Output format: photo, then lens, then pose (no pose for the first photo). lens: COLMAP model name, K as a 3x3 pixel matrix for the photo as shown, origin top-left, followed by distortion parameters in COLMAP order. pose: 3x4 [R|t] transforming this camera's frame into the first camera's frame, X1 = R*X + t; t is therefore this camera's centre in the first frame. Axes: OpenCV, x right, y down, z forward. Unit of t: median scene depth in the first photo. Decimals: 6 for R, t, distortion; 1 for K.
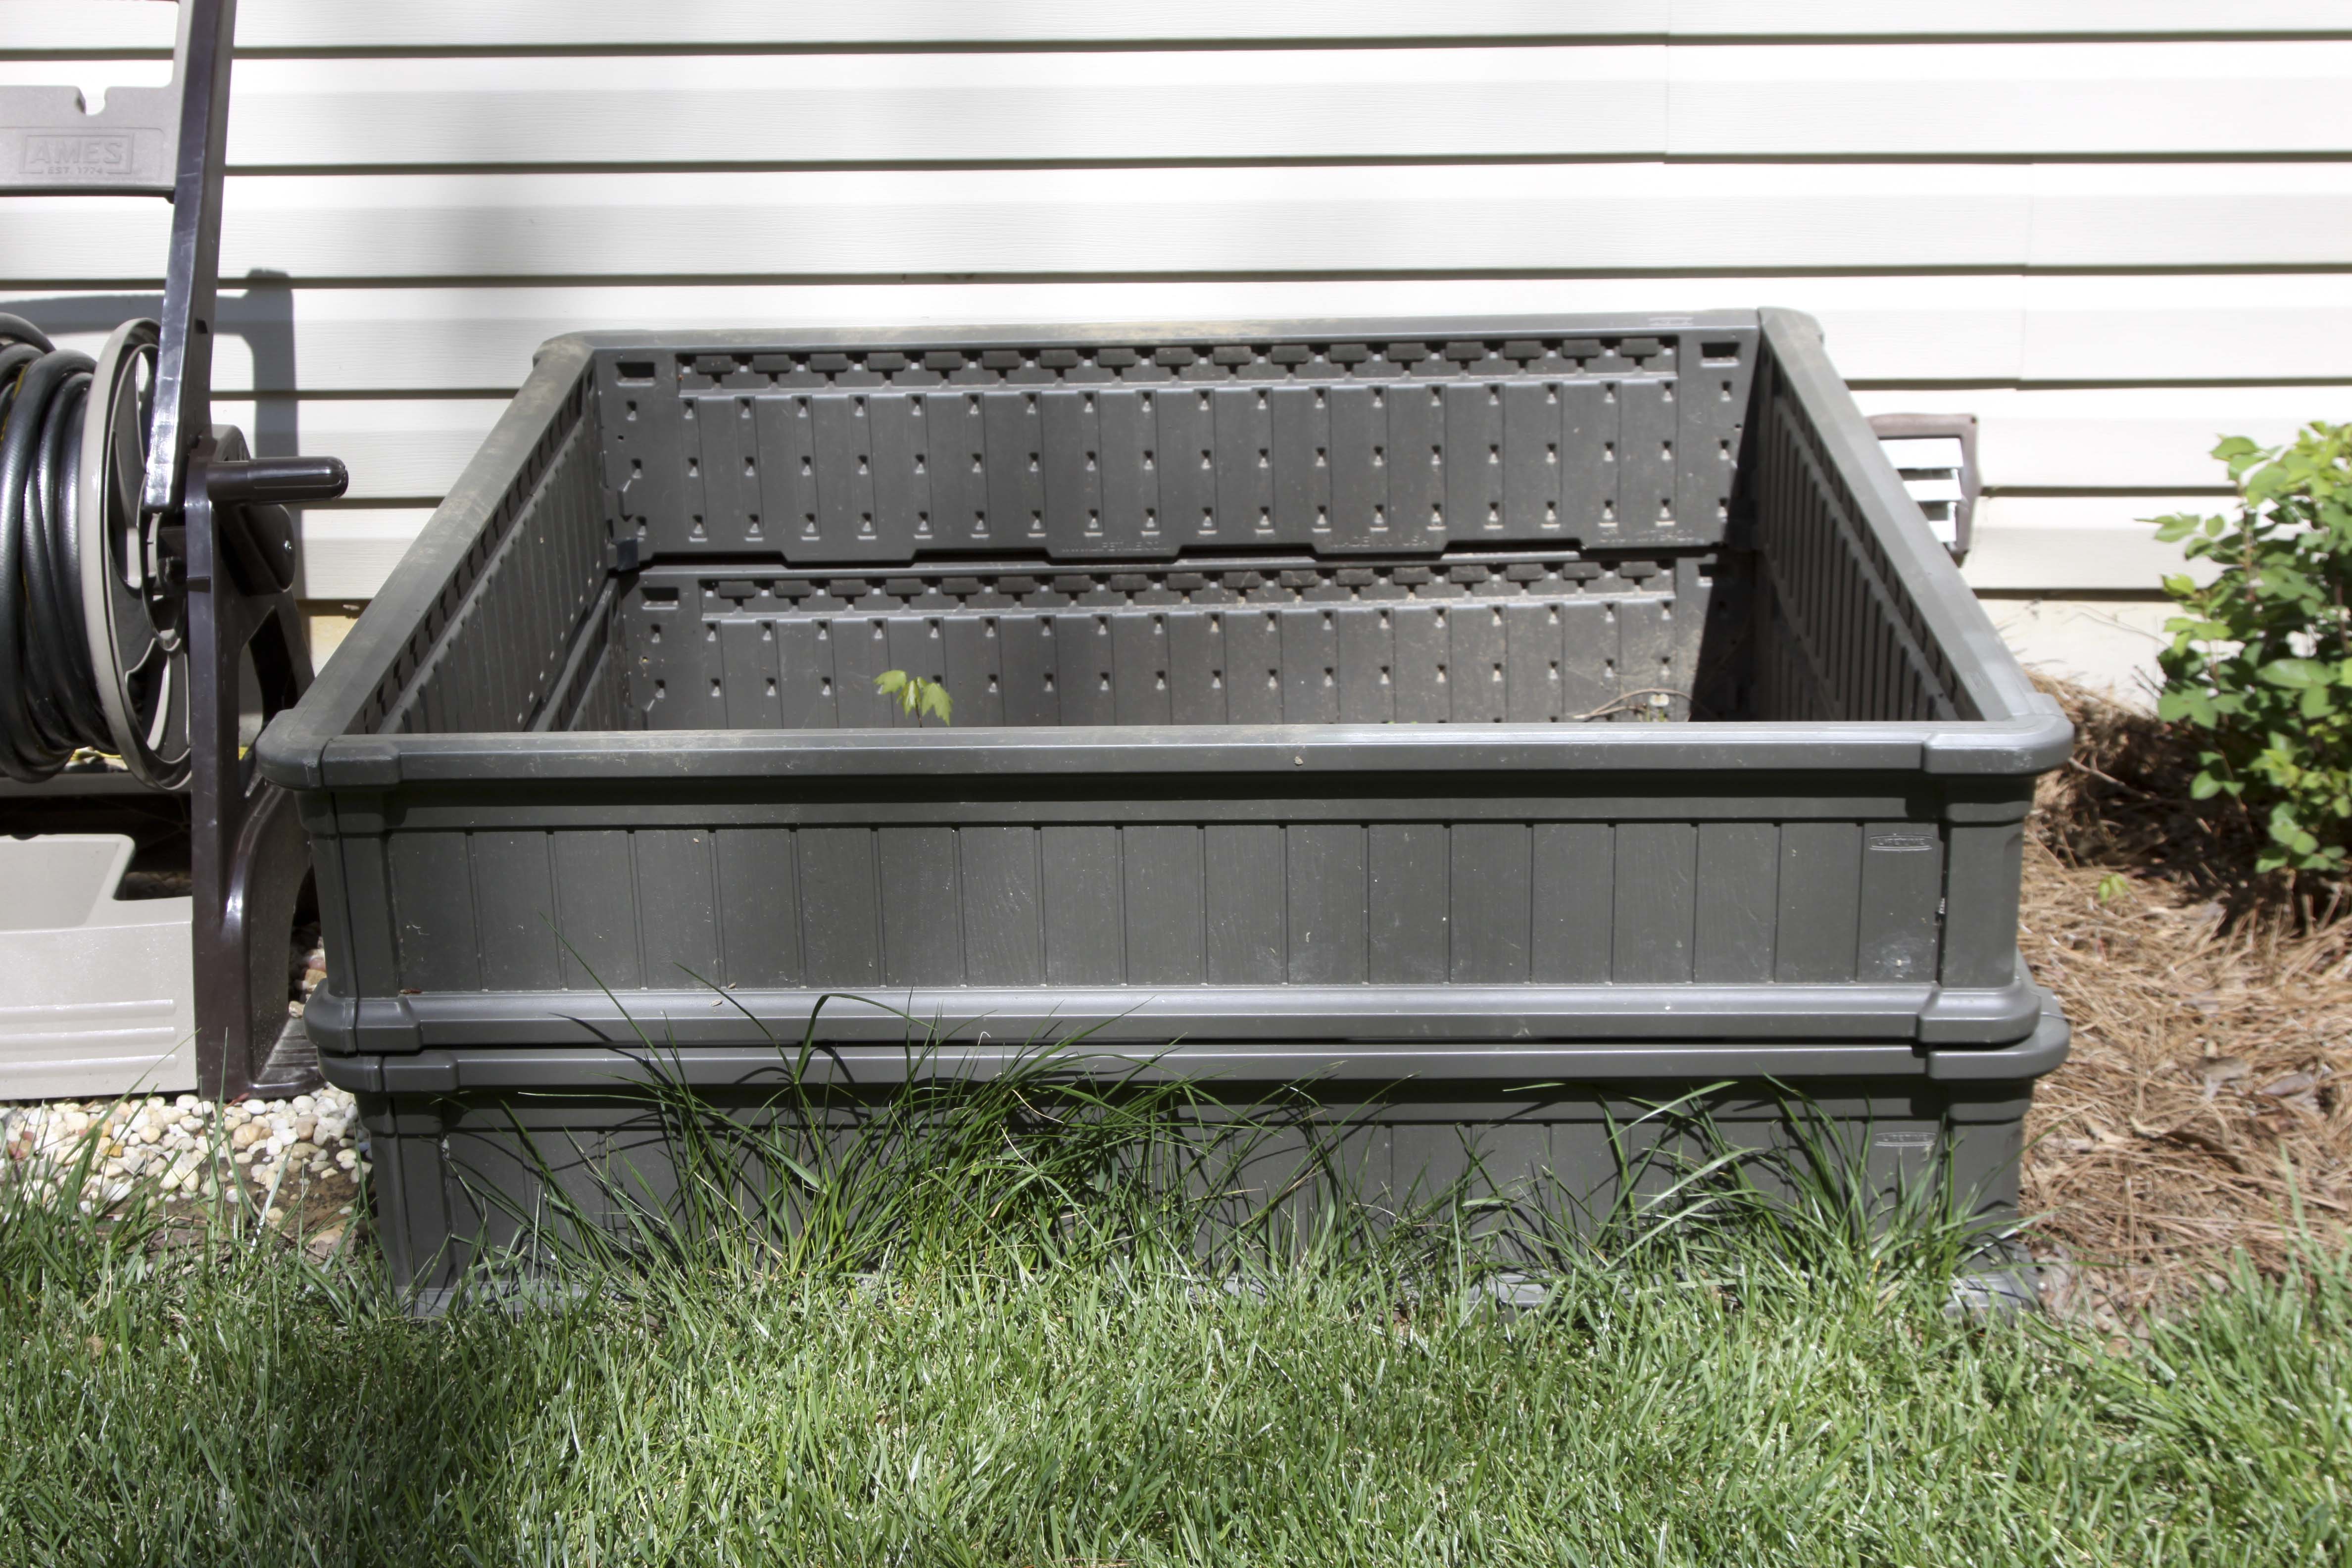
lens RADIAL K [[3754.1, 0, 1164.6], [0, 3754.1, 791.9], [0, 0, 1]] dist [0.012741, 0.000000]
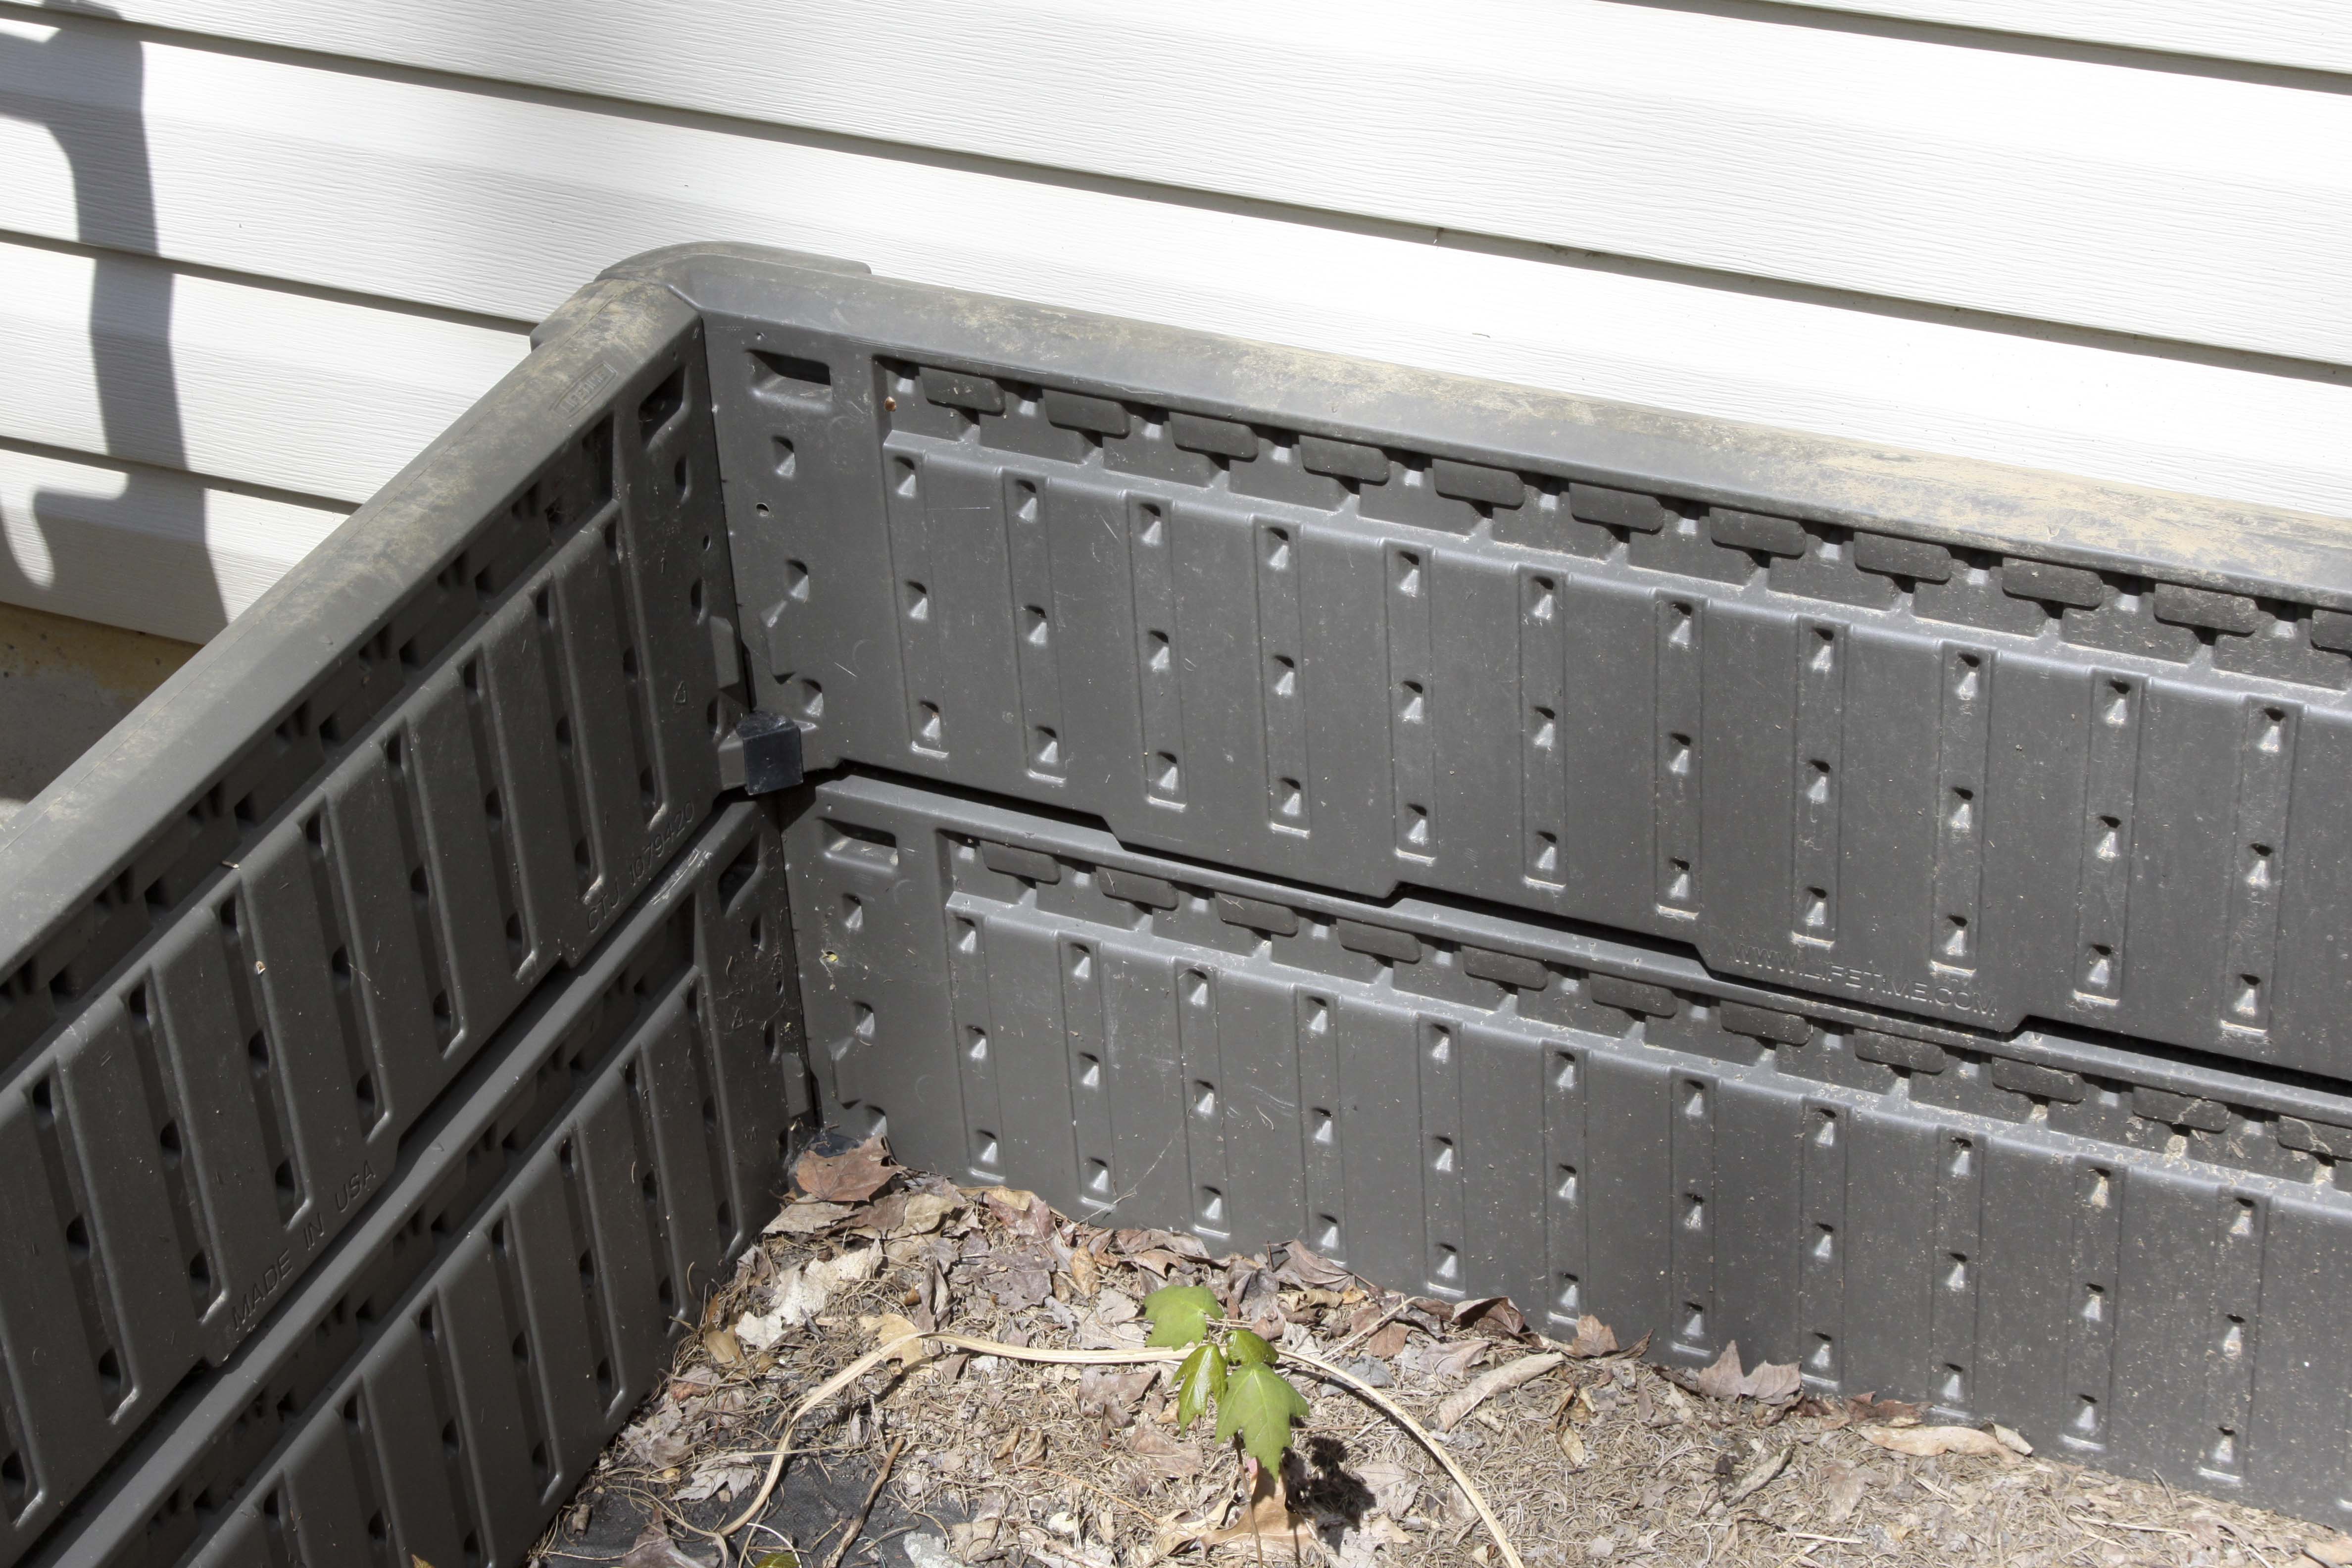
lens RADIAL K [[4547.7, 0, 1183.5], [0, 4547.7, 790.0], [0, 0, 1]] dist [0.054359, 0.000000]
pose [[0.925473, 0.189155, -0.328207, 0.074702], [-0.108170, 0.962293, 0.249581, -0.197117], [0.363041, -0.195479, 0.911037, 0.539331]]
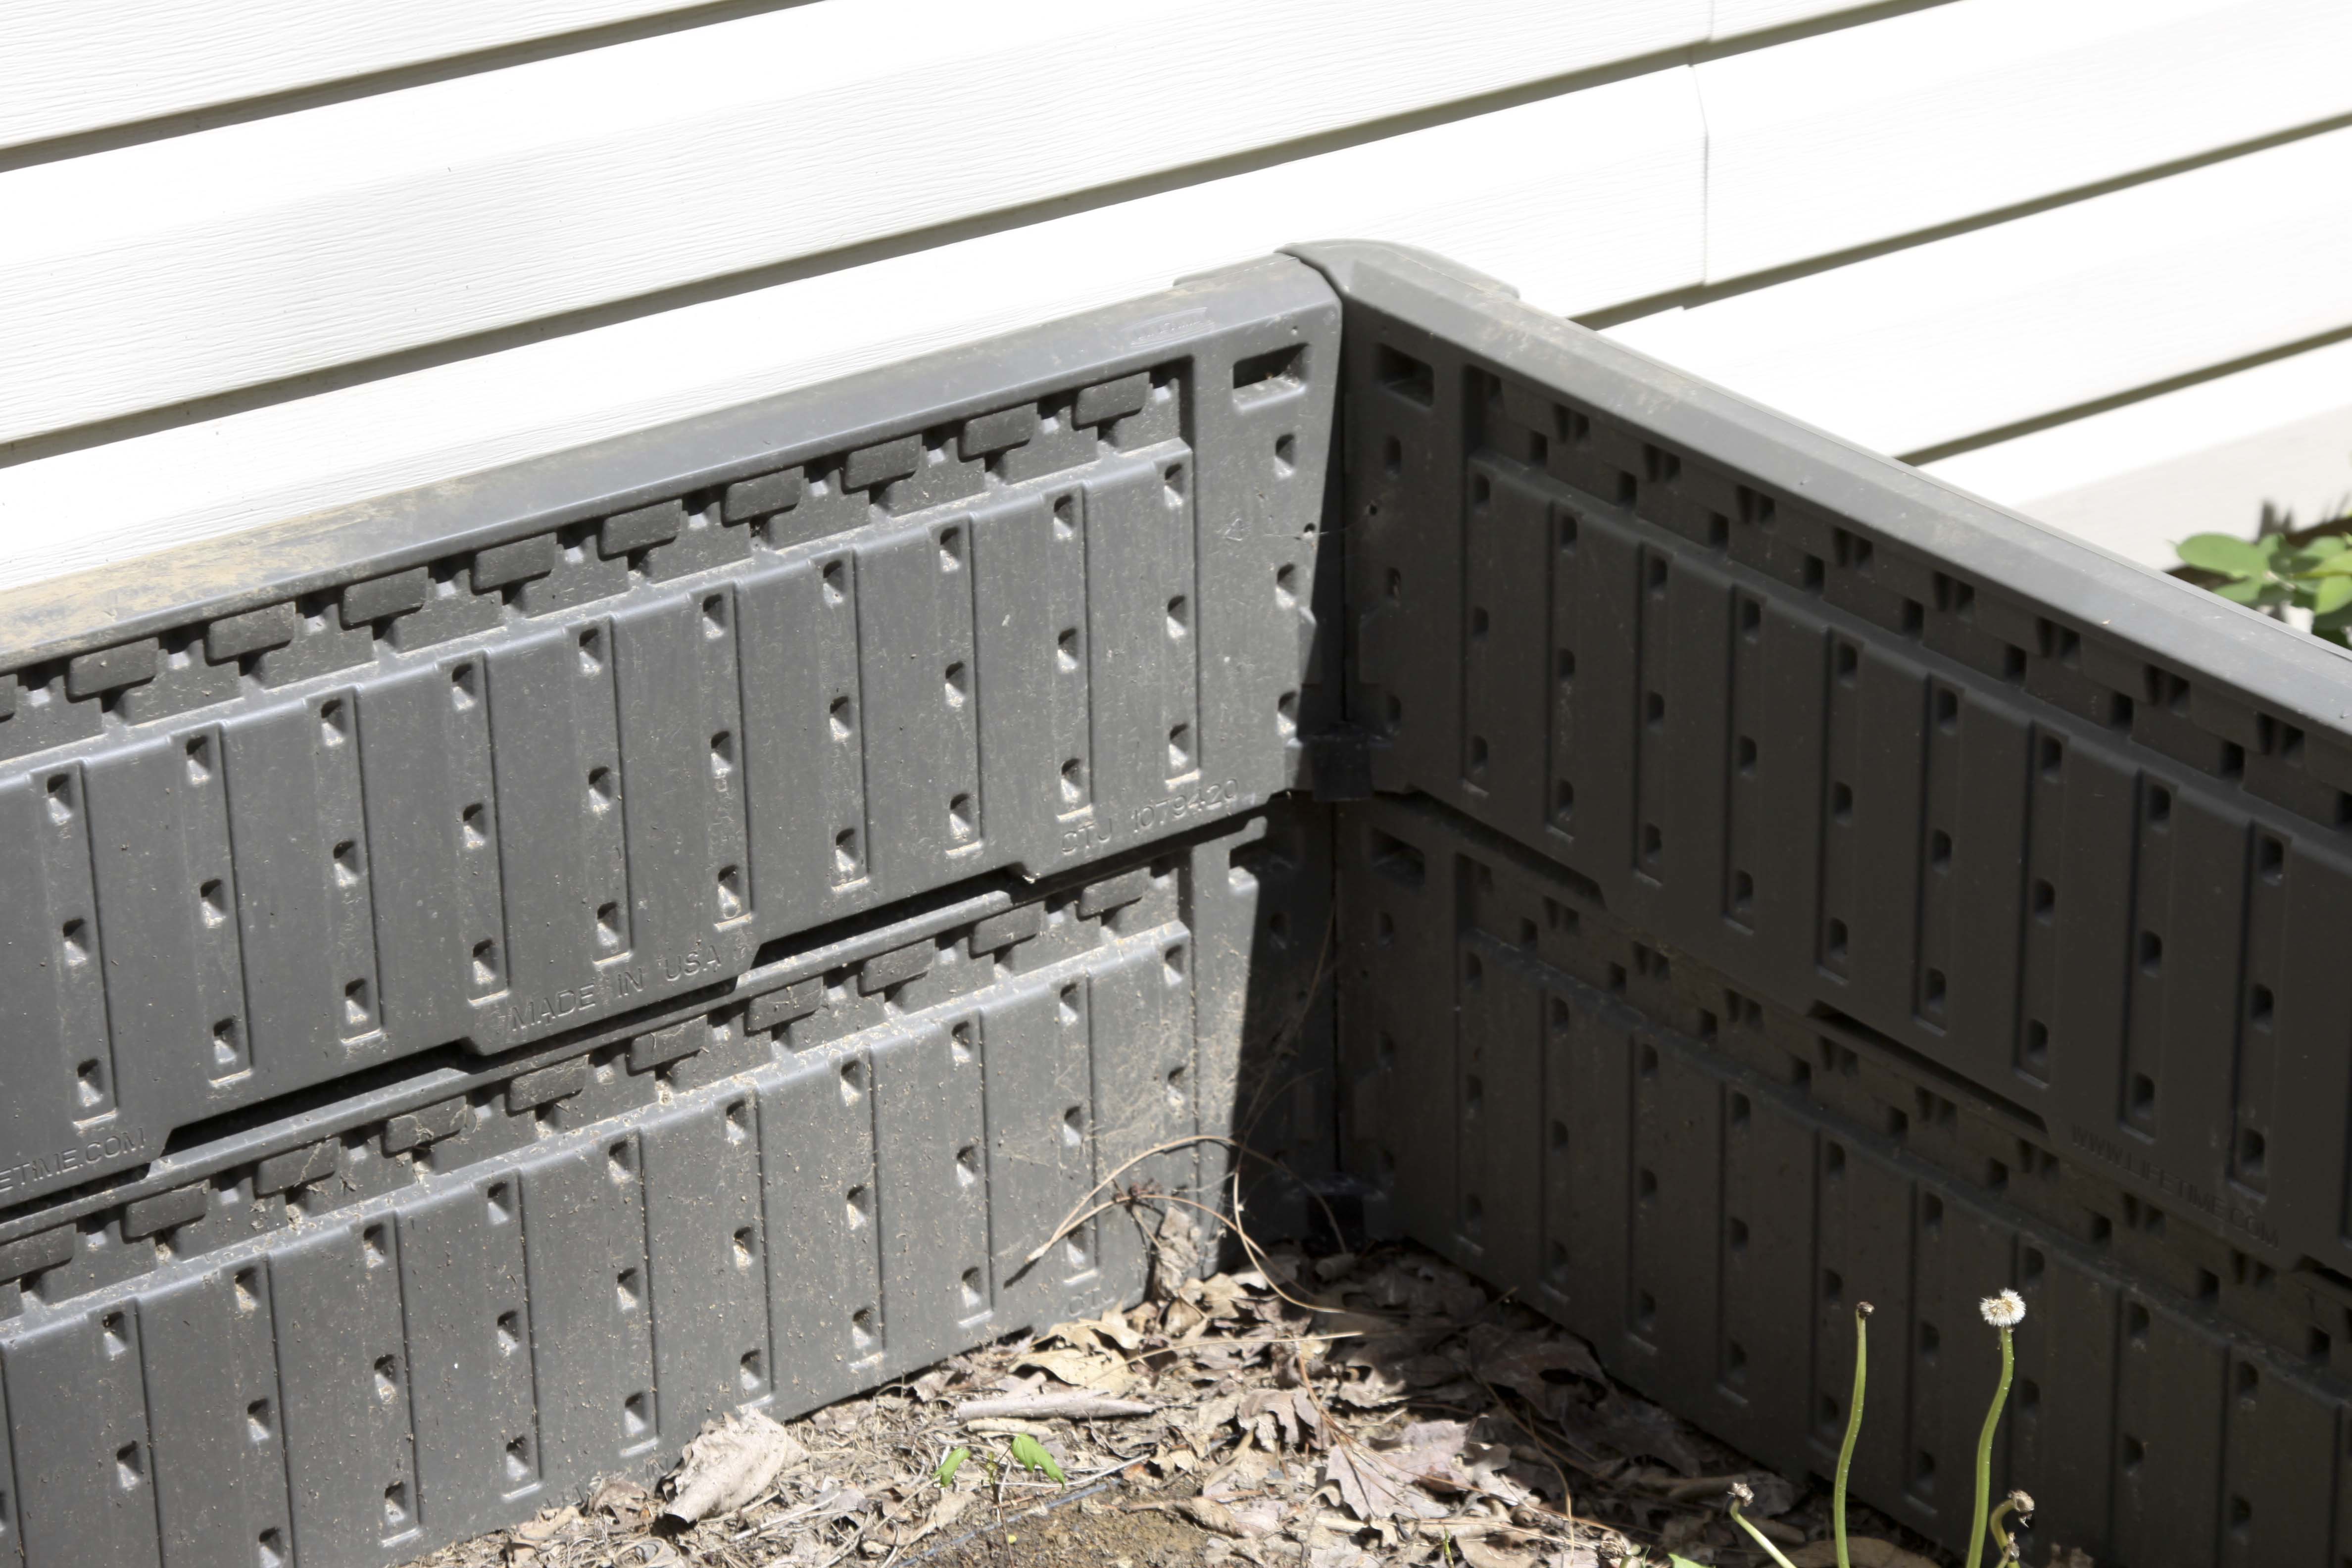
lens RADIAL K [[6373.6, 0, 1195.0], [0, 6373.6, 807.1], [0, 0, 1]] dist [0.227732, 0.000000]
pose [[0.793762, -0.240111, 0.558829, -0.272547], [0.212042, 0.970381, 0.115757, -0.151729], [-0.570071, 0.026612, 0.821164, 0.397325]]
